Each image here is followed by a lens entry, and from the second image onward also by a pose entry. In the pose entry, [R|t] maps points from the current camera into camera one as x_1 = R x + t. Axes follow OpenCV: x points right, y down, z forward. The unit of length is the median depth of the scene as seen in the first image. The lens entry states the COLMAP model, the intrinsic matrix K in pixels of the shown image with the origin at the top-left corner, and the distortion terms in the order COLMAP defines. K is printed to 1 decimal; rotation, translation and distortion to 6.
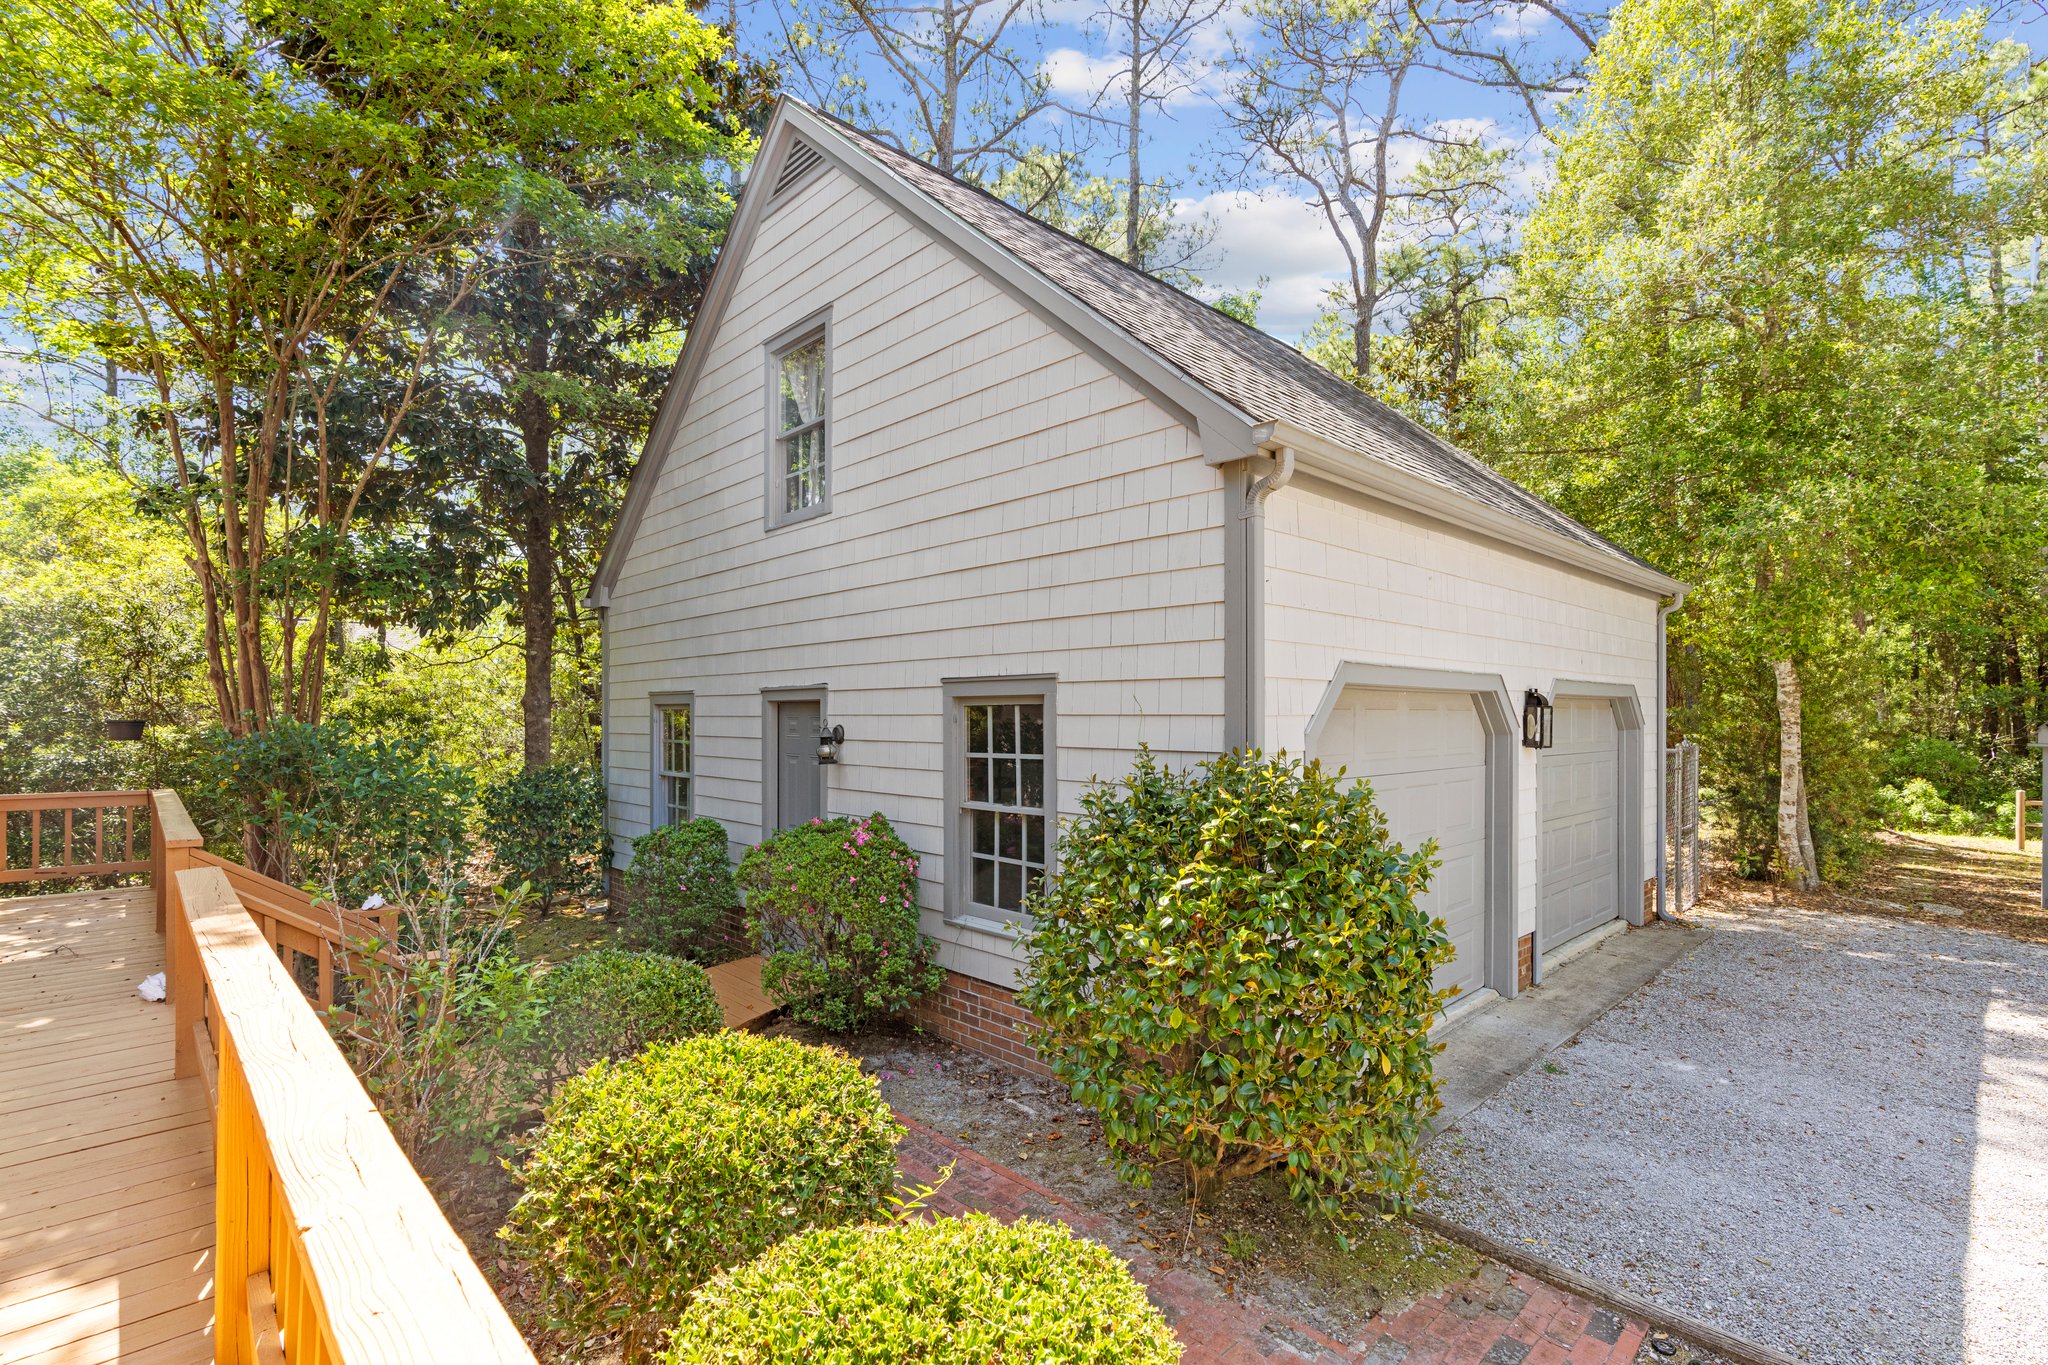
lens RADIAL K [[936.7, 0, 1020.3], [0, 936.7, 697.4], [0, 0, 1]] dist [-0.002577, 0.000436]
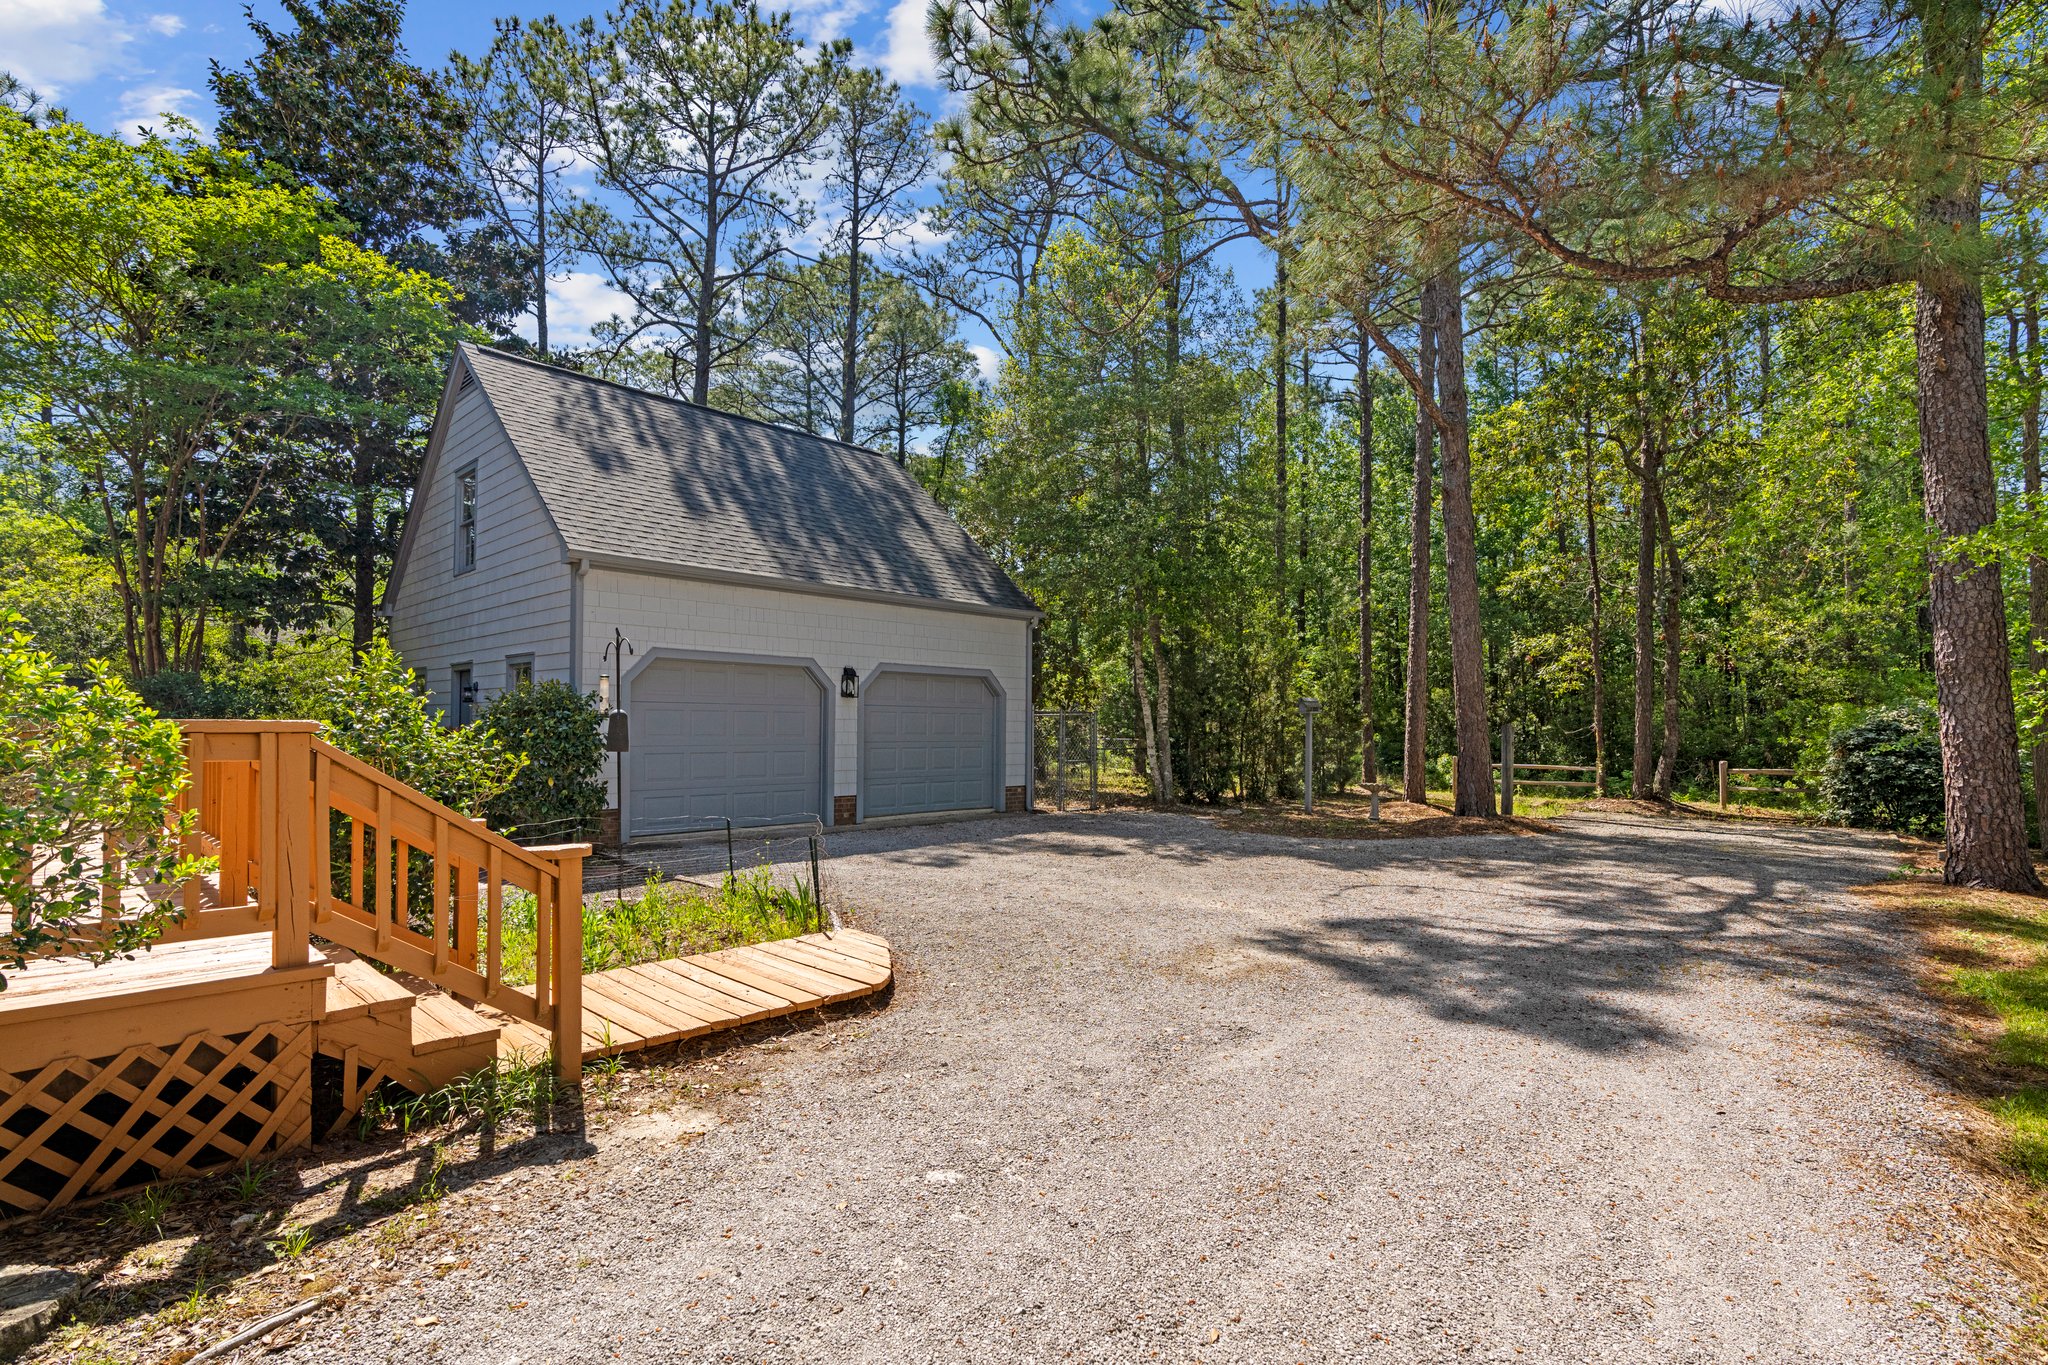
lens RADIAL K [[936.7, 0, 1027.0], [0, 936.7, 699.0], [0, 0, 1]] dist [-0.002577, 0.000436]
pose [[0.998593, 0.010354, 0.052006, 0.539007], [-0.009886, 0.999908, -0.009244, 0.046682], [-0.052097, 0.008717, 0.998604, -0.619650]]
